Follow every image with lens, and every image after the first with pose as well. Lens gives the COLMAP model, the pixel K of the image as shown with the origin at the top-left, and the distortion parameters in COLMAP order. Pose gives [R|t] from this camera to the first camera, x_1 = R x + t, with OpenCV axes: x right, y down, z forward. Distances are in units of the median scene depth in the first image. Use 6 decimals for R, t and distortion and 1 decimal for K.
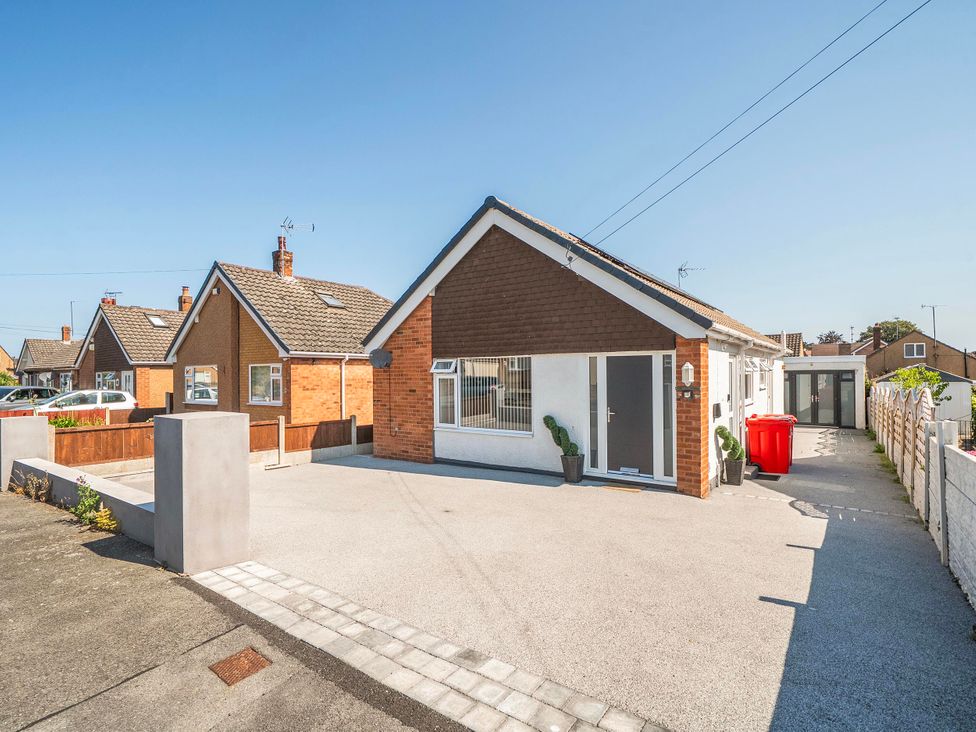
lens RADIAL K [[495.7, 0, 487.6], [0, 495.7, 355.6], [0, 0, 1]] dist [0.001441, 0.000243]
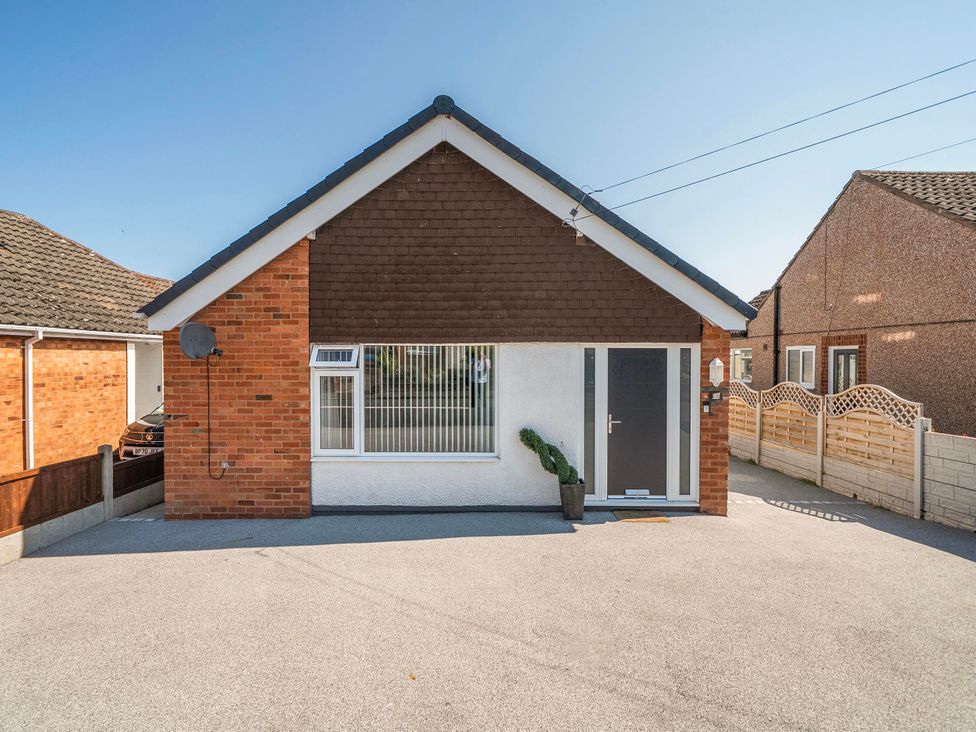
lens RADIAL K [[495.7, 0, 487.6], [0, 495.7, 355.6], [0, 0, 1]] dist [0.001441, 0.000243]
pose [[0.813255, 0.011938, 0.581785, -0.316193], [-0.028635, 0.999399, 0.019520, 0.003132], [-0.581202, -0.032534, 0.813108, 0.424891]]
